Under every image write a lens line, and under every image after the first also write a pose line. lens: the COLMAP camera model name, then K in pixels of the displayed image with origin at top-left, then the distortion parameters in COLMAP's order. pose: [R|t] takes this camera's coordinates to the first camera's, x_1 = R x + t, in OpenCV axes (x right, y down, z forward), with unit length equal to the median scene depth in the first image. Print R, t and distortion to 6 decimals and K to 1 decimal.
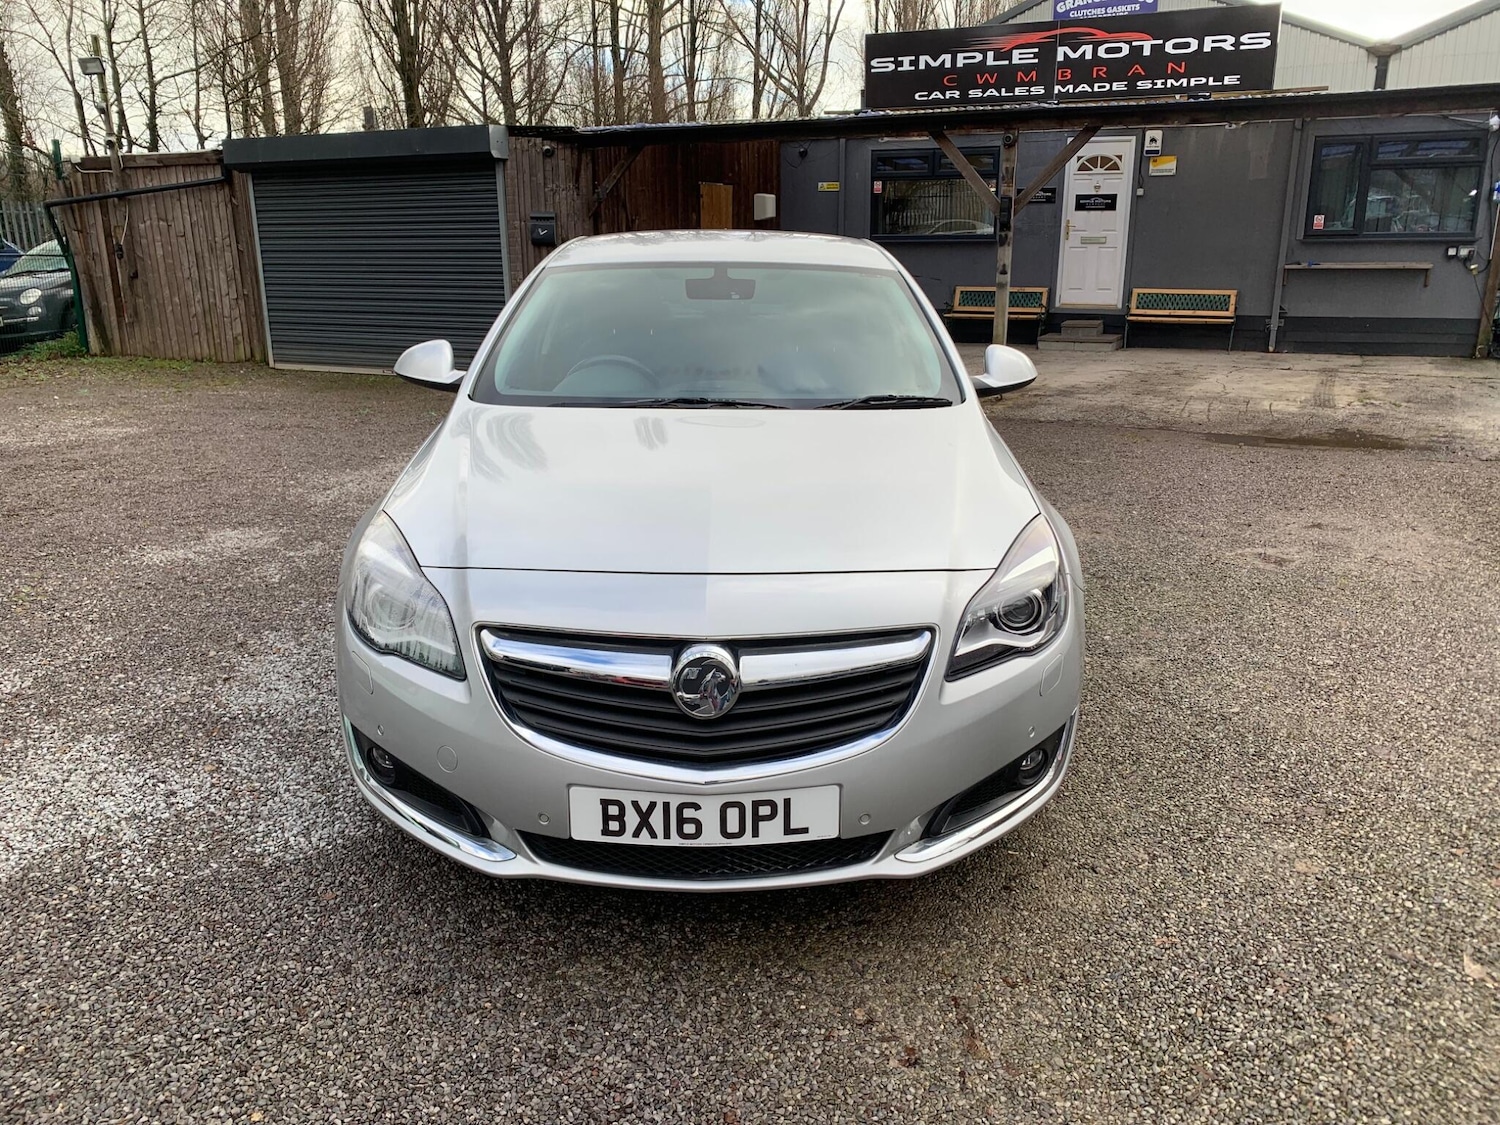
lens RADIAL K [[1154.5, 0, 749.6], [0, 1154.5, 551.3], [0, 0, 1]] dist [0.011444, -0.011481]
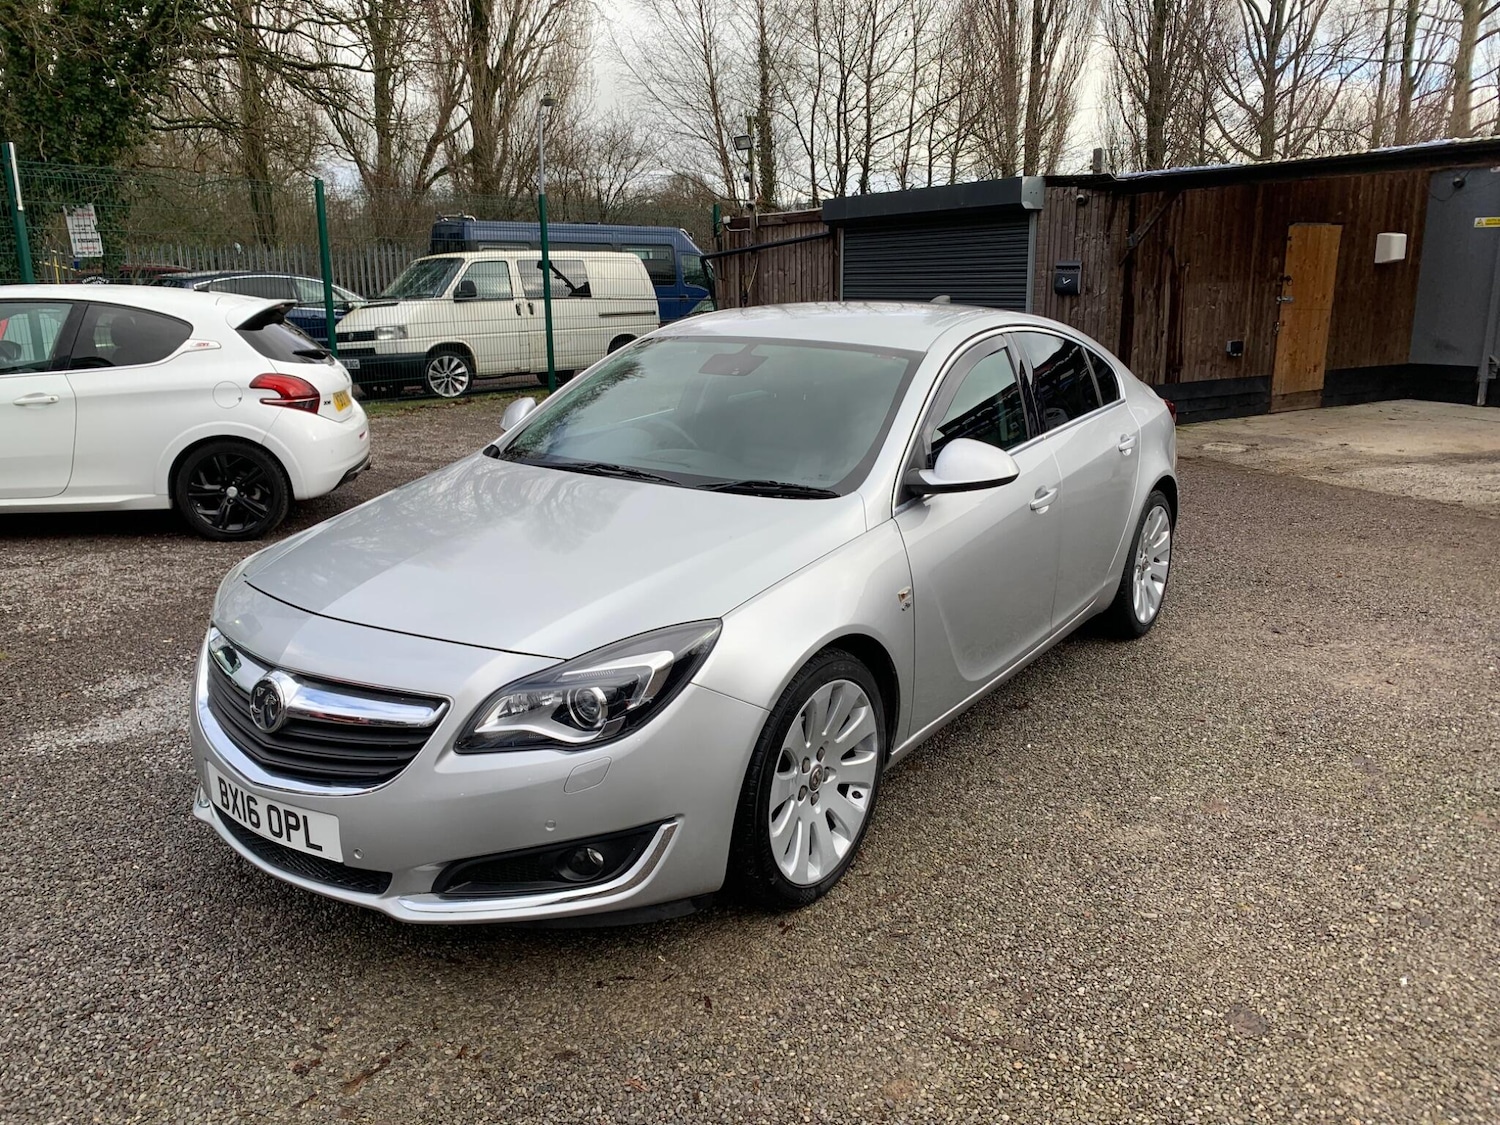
lens RADIAL K [[1154.5, 0, 748.6], [0, 1154.5, 553.1], [0, 0, 1]] dist [0.011444, -0.011481]
pose [[0.809955, 0.136732, -0.570331, 0.419915], [-0.152003, 0.988156, 0.021035, -0.057409], [0.566453, 0.069654, 0.821145, 0.113148]]
